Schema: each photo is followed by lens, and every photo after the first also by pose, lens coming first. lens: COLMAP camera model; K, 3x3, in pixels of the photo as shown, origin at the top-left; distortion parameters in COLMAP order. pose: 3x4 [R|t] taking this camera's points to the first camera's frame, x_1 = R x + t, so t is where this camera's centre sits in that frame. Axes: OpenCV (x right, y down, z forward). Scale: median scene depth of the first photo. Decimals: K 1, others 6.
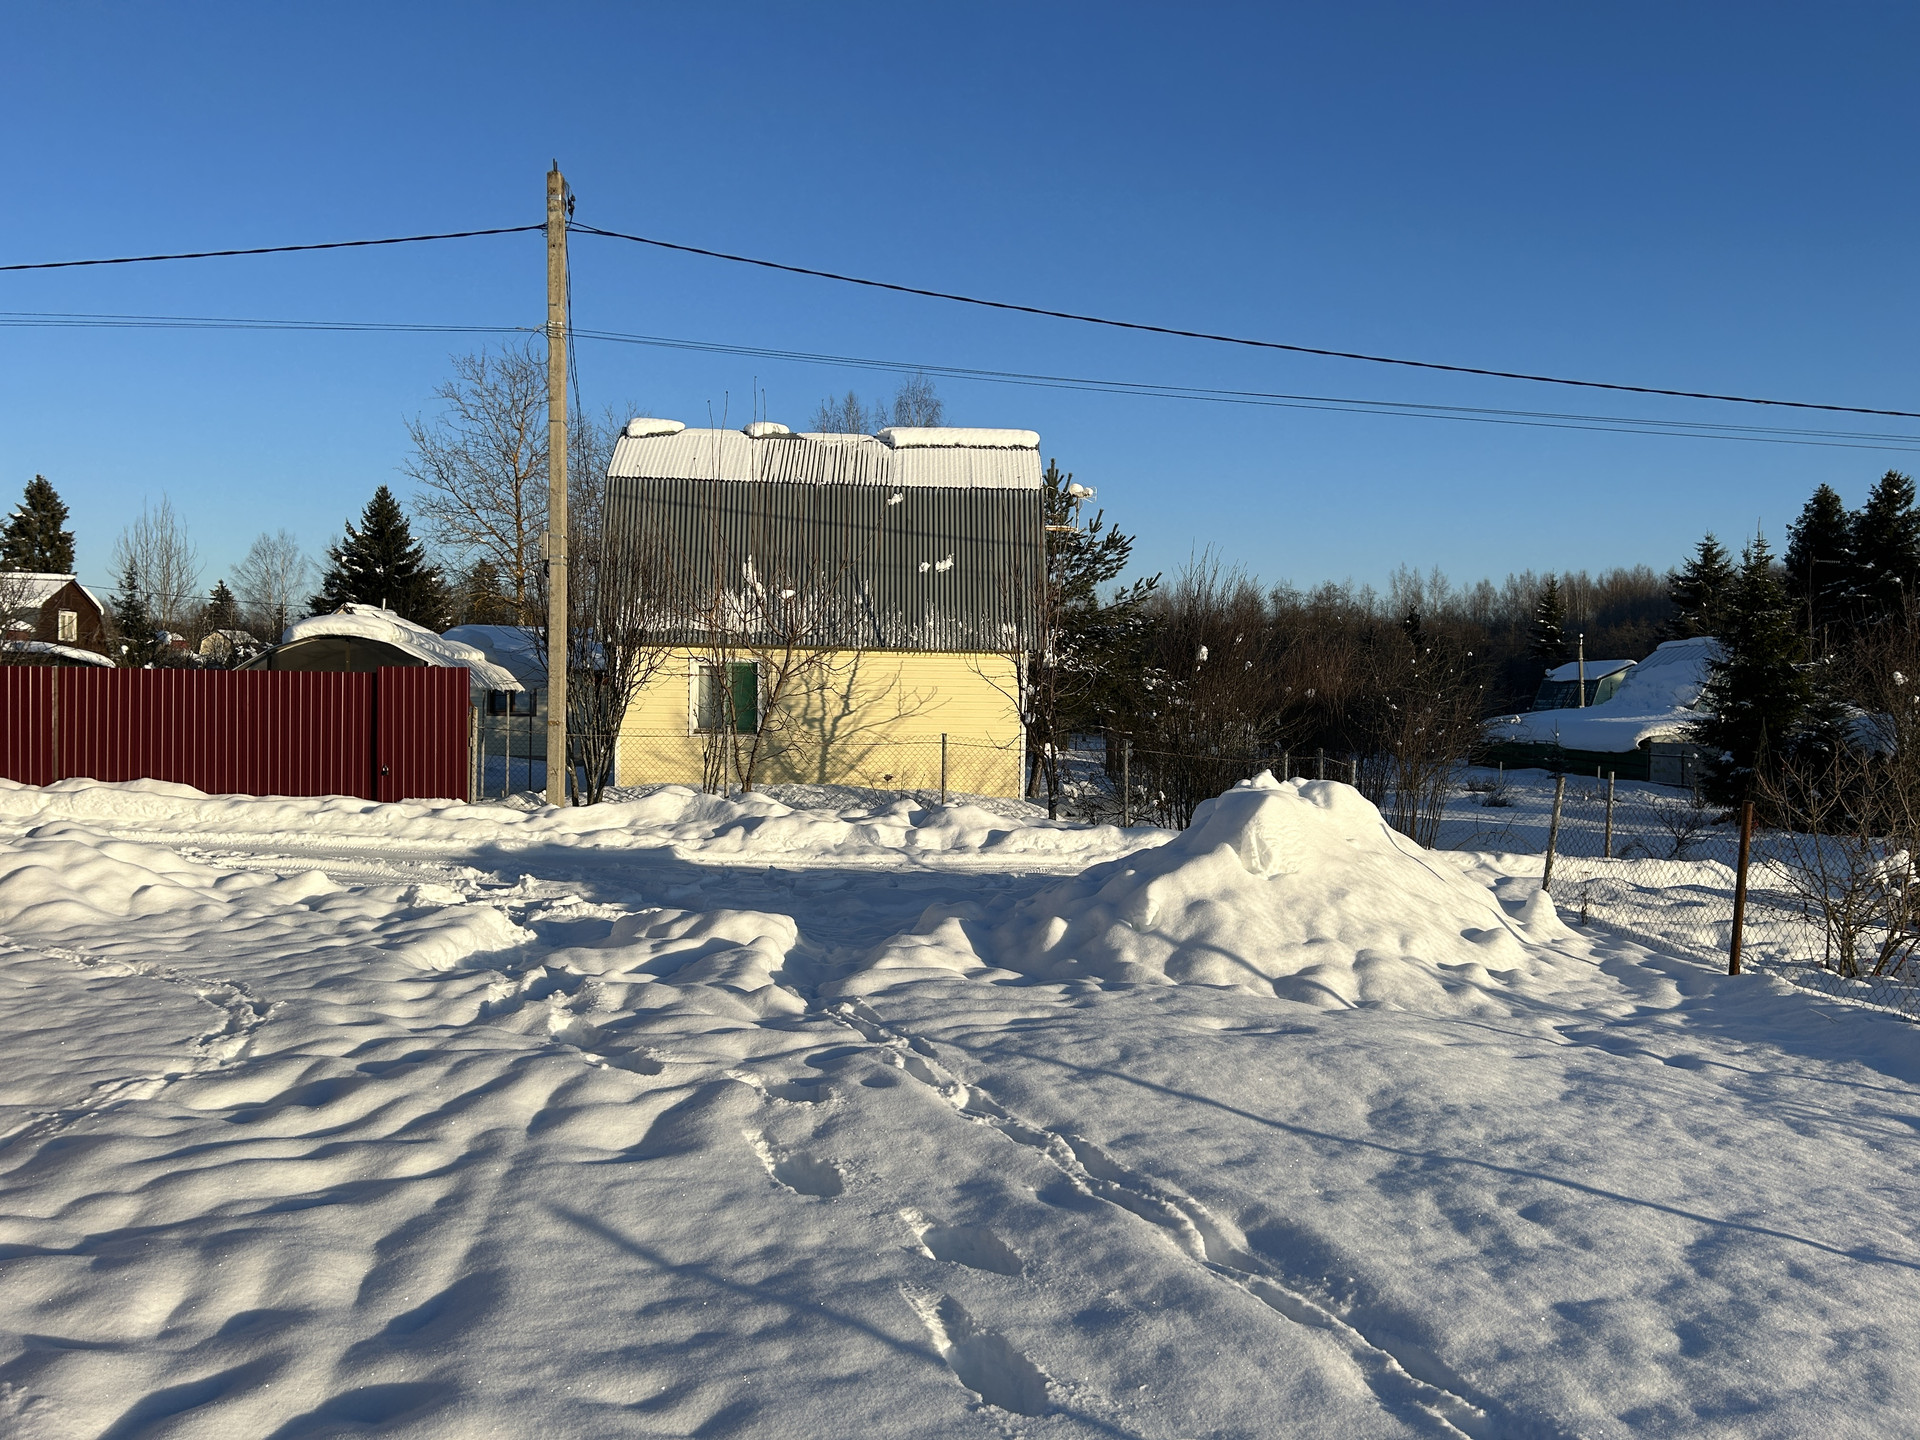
lens RADIAL K [[1438.2, 0, 967.7], [0, 1438.2, 737.0], [0, 0, 1]] dist [0.075859, -0.080627]
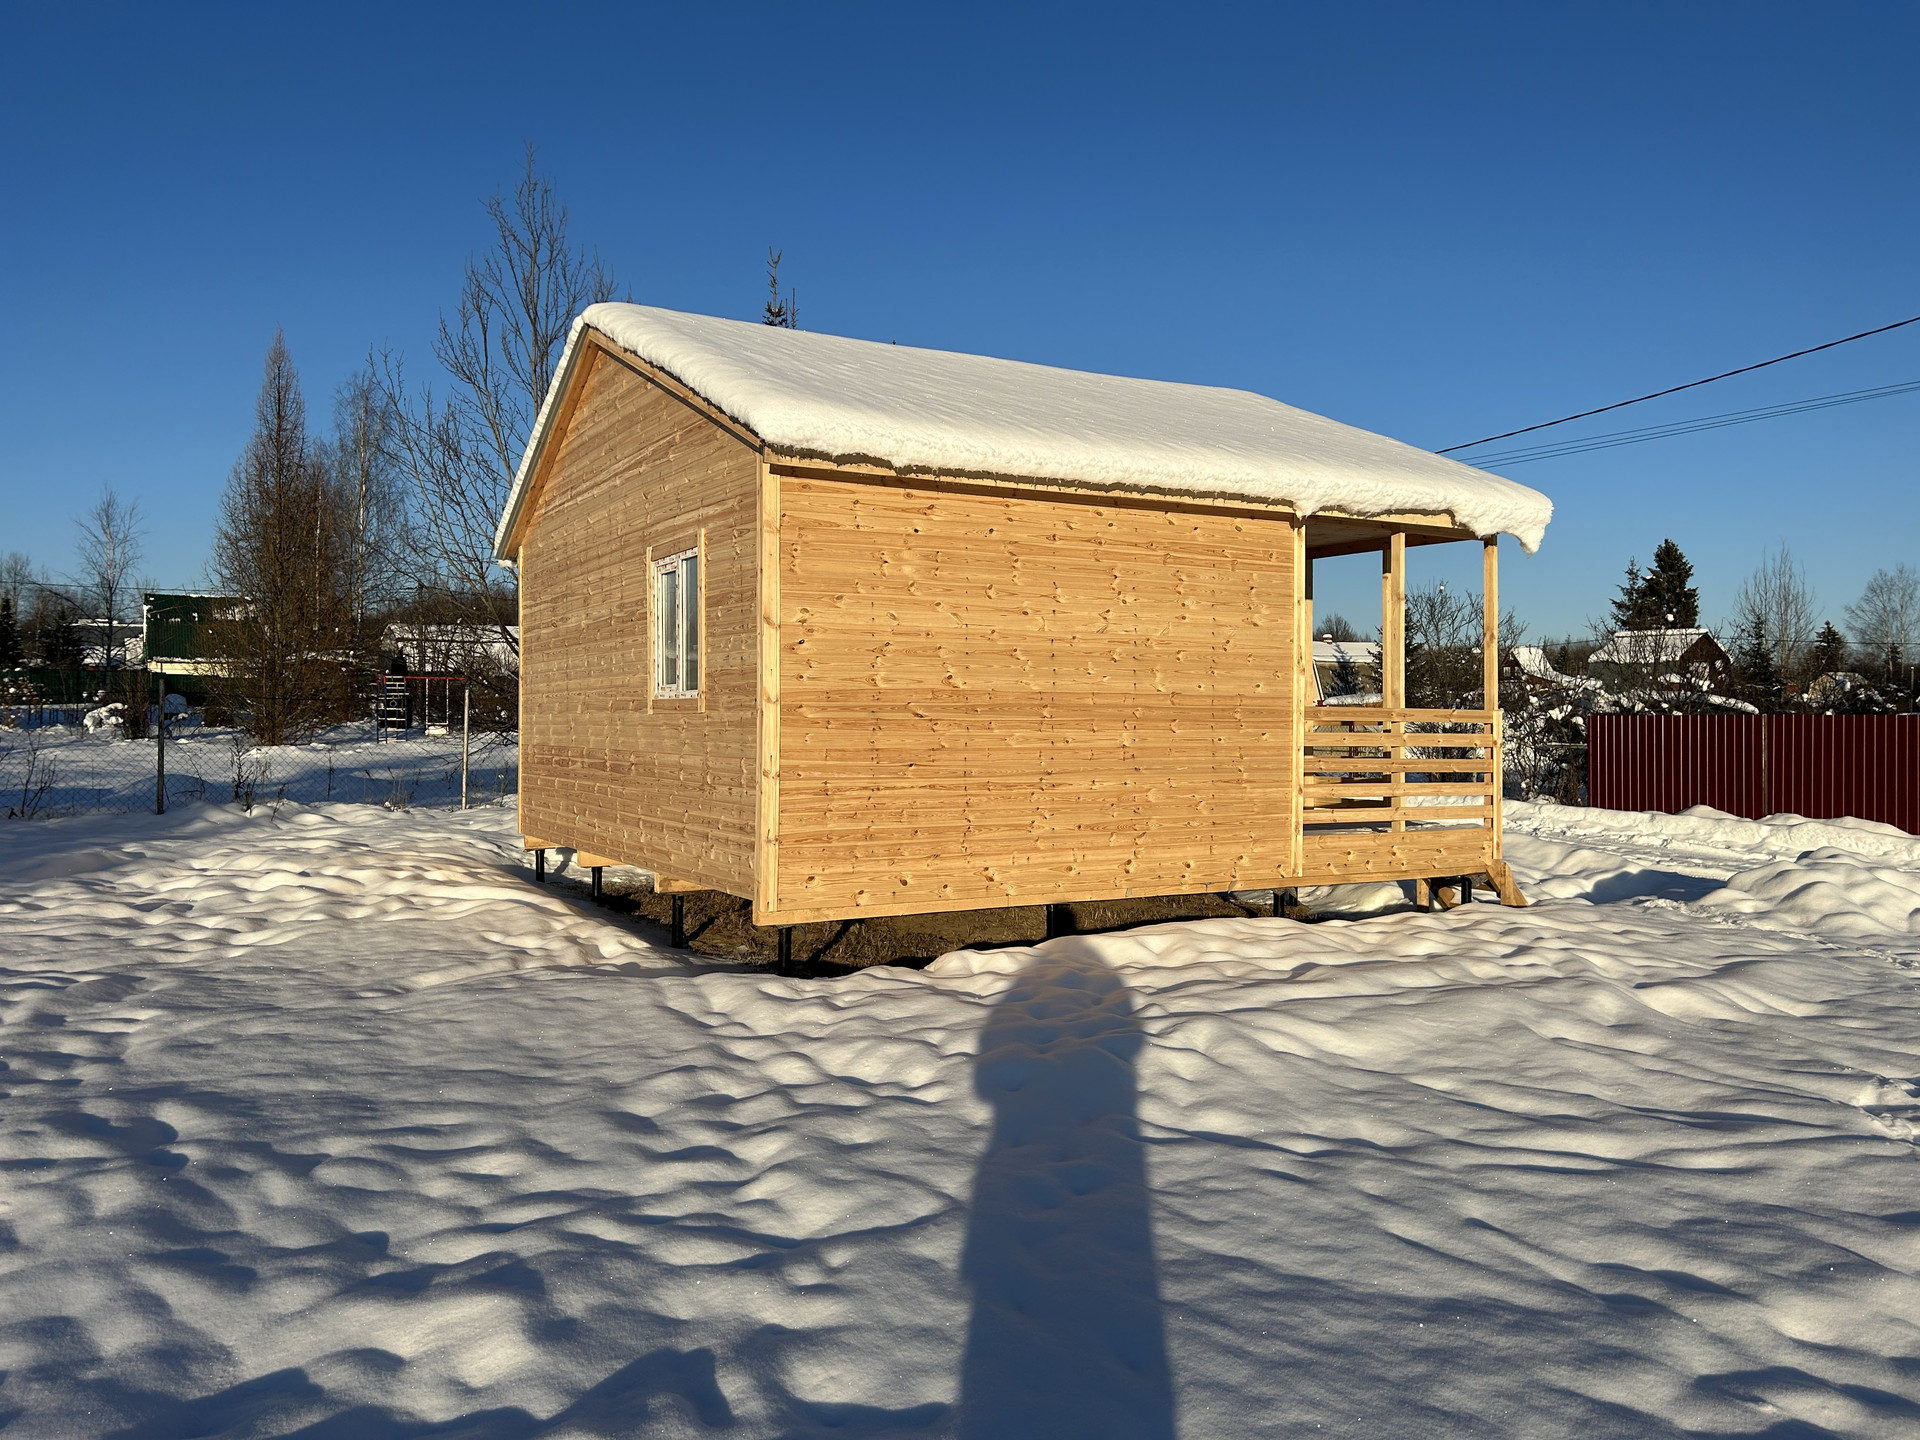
lens RADIAL K [[1438.2, 0, 967.7], [0, 1438.2, 737.0], [0, 0, 1]] dist [0.075859, -0.080627]
pose [[0.540056, -0.005096, -0.841613, -0.003749], [-0.020527, 0.999604, -0.019225, 0.003681], [0.841378, 0.027658, 0.539738, -0.133025]]
